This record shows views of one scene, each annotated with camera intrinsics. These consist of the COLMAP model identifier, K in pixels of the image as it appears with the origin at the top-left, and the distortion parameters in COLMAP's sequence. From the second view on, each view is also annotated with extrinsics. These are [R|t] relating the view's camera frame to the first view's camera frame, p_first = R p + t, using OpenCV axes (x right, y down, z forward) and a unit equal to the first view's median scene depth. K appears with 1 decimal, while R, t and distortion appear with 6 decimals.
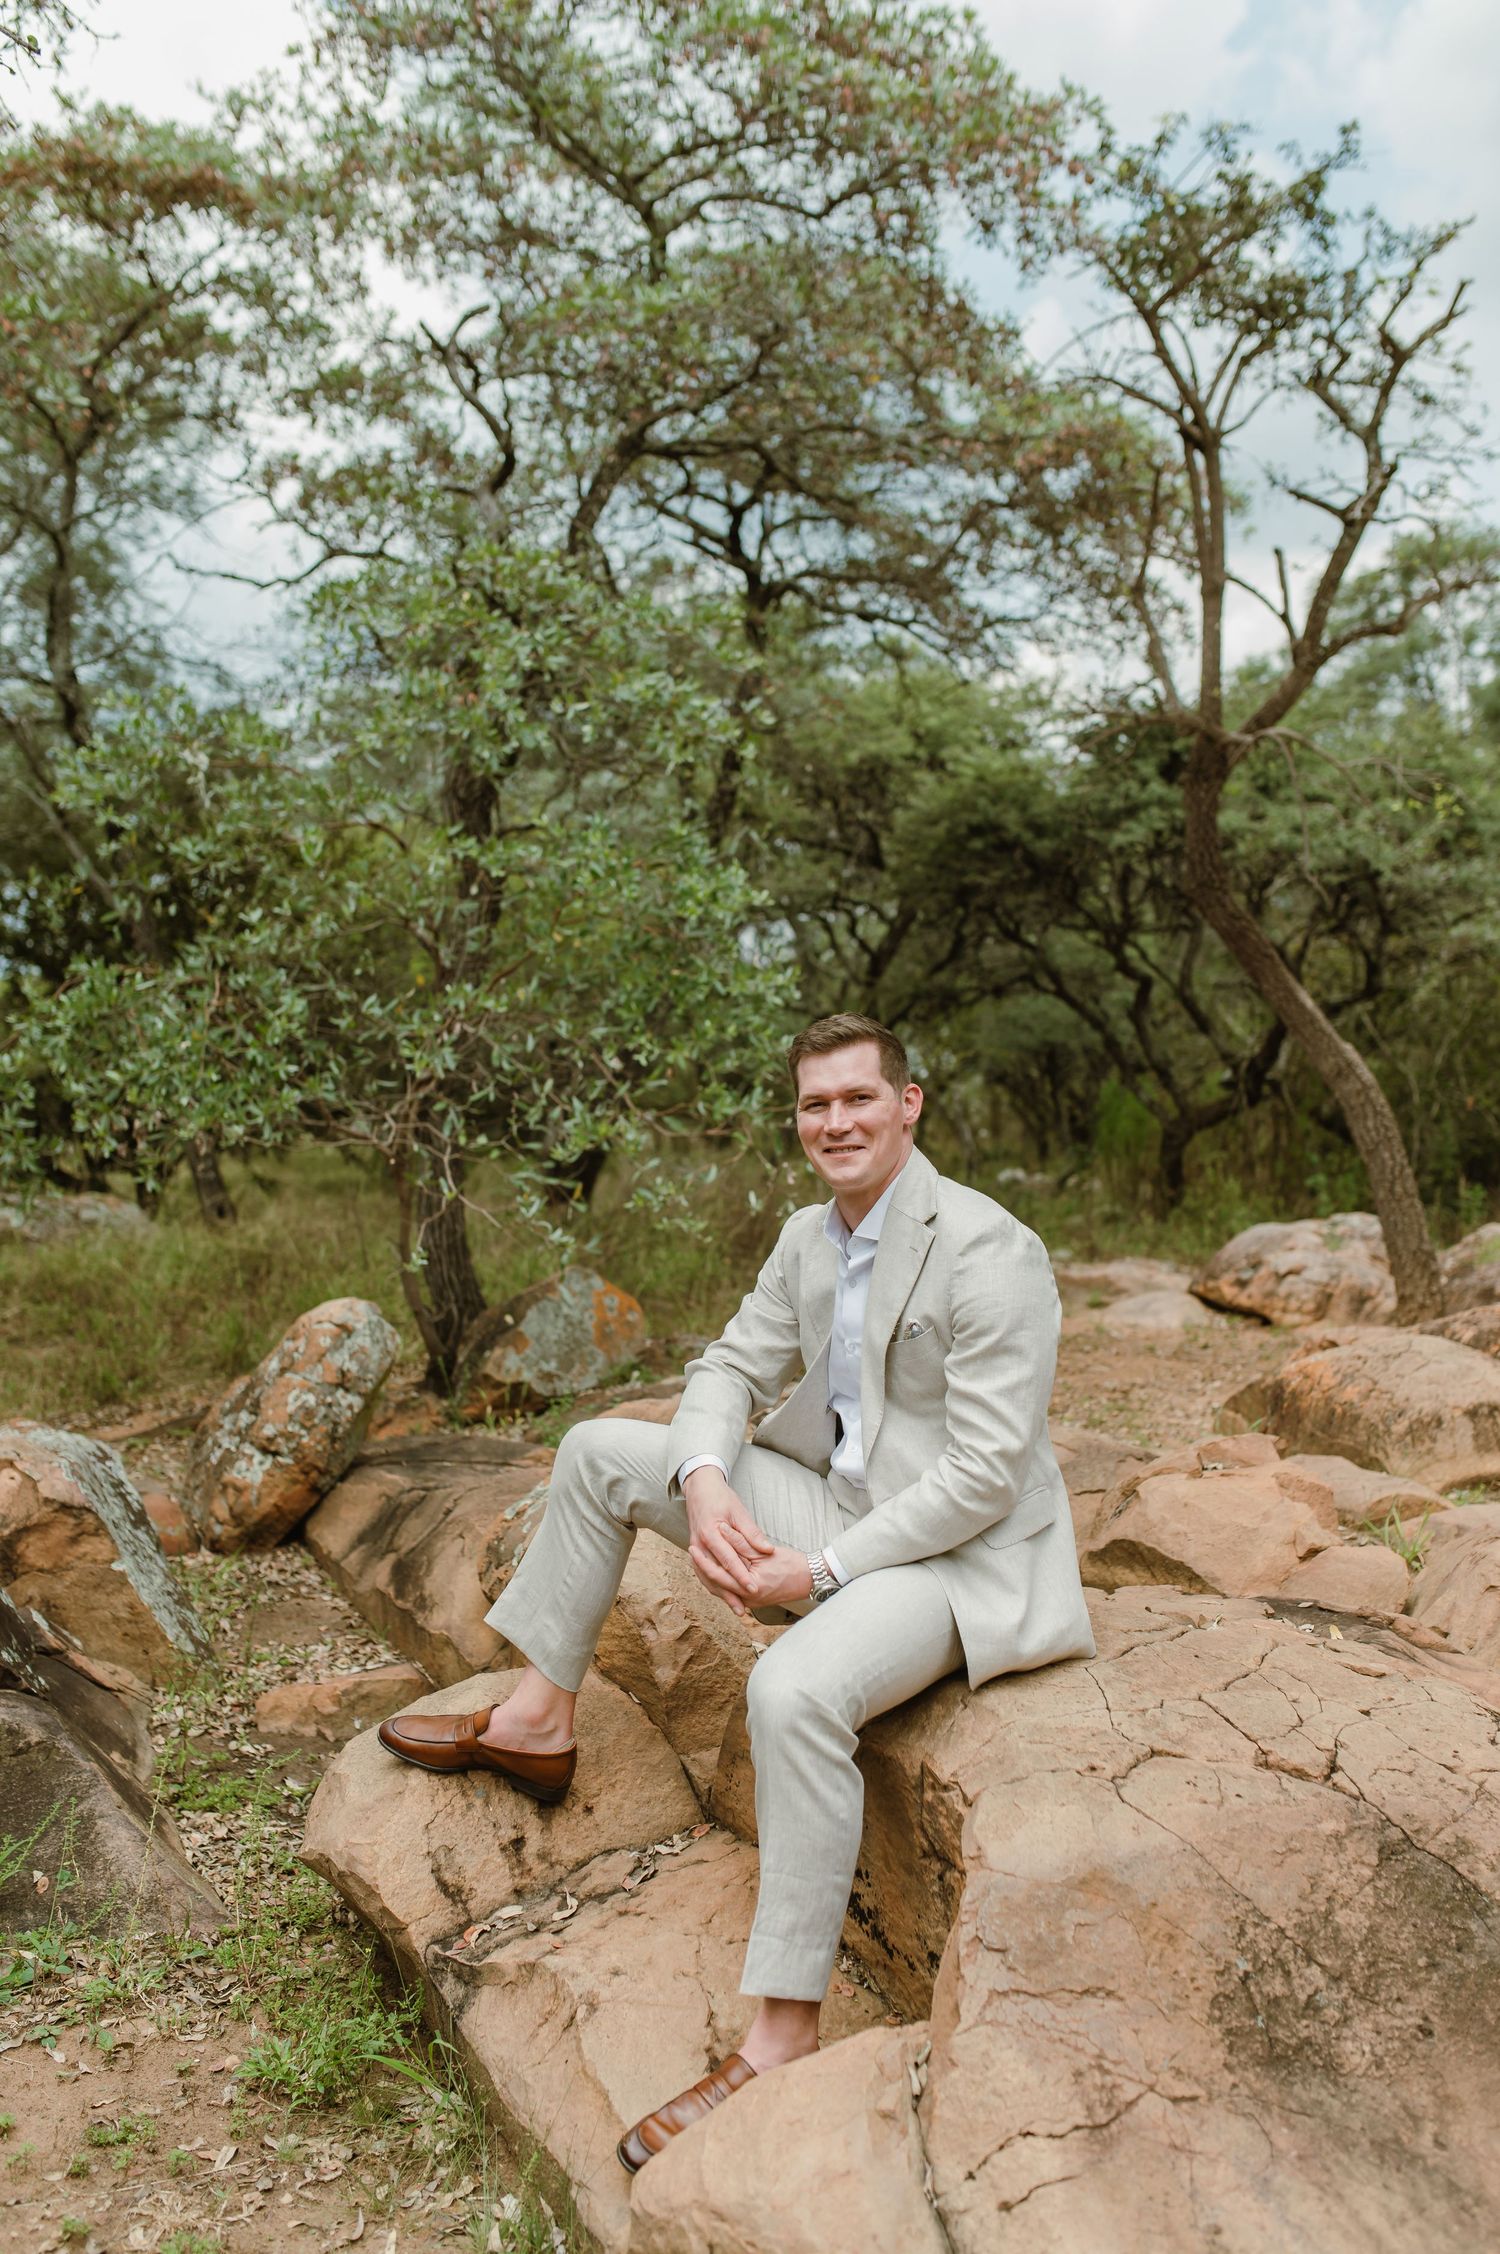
lens RADIAL K [[2101.0, 0, 783.3], [0, 2101.0, 1122.1], [0, 0, 1]] dist [0.032159, 0.000000]
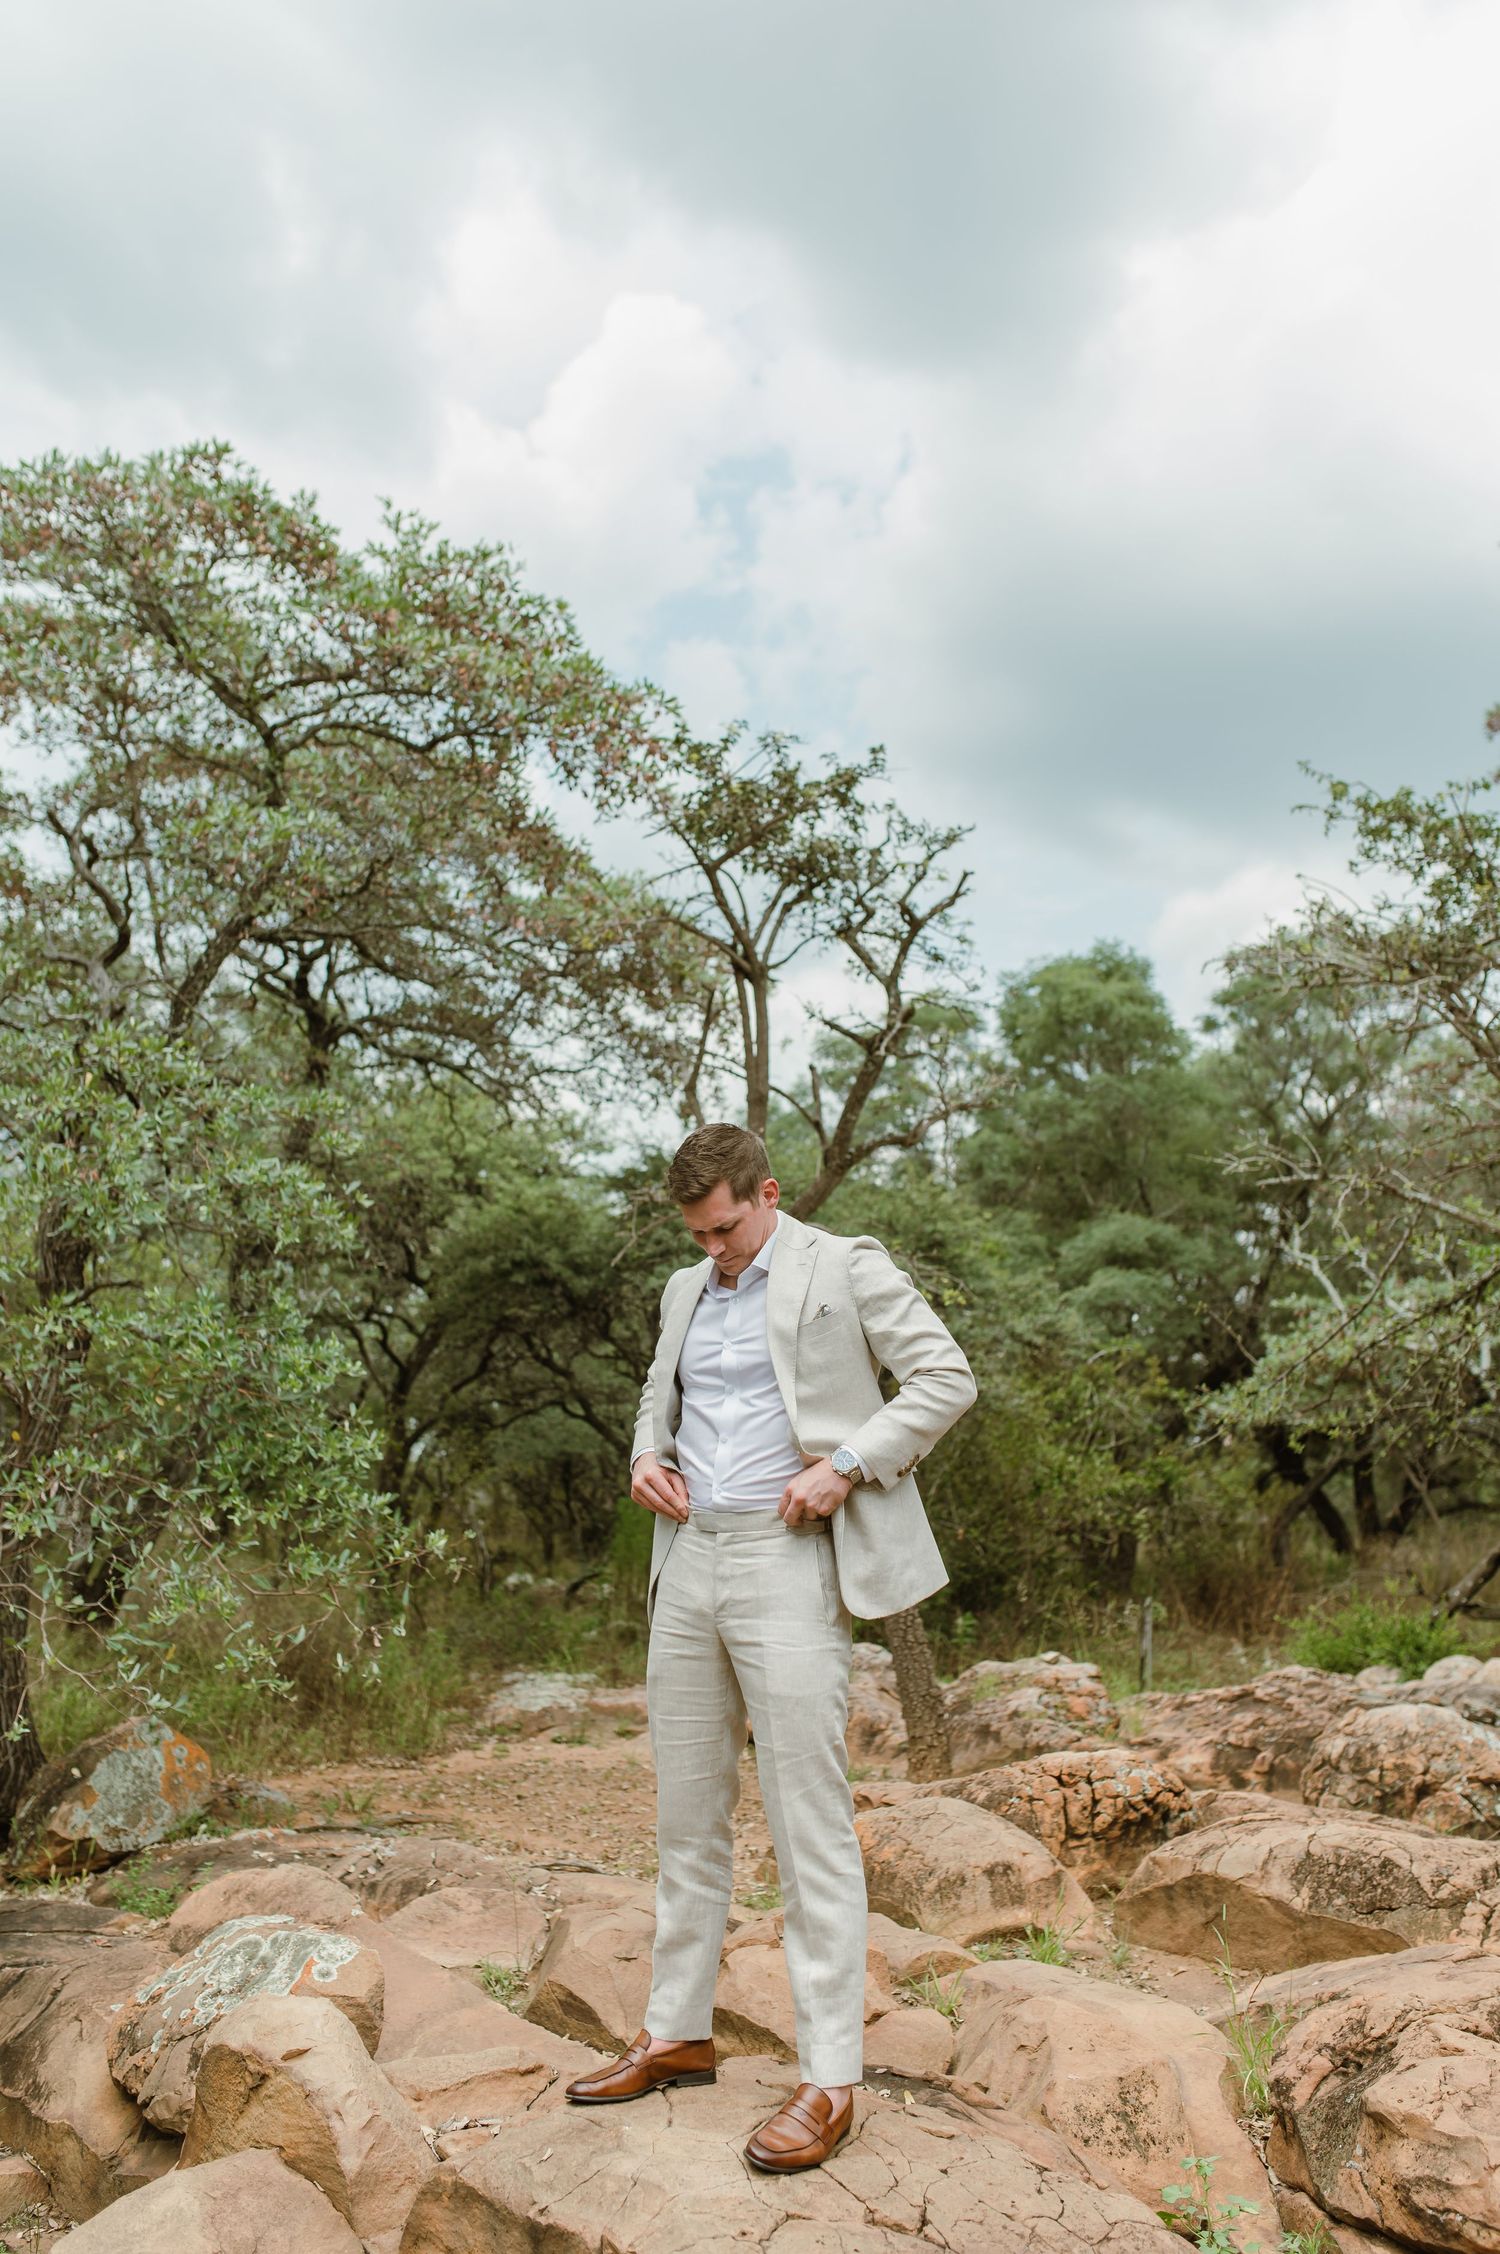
lens RADIAL K [[2101.0, 0, 750.5], [0, 2101.0, 1147.4], [0, 0, 1]] dist [0.032159, 0.000000]
pose [[0.974531, 0.056501, 0.217017, -0.049065], [-0.019580, 0.985481, -0.168650, -0.036272], [-0.223395, 0.160106, 0.961489, -0.097392]]
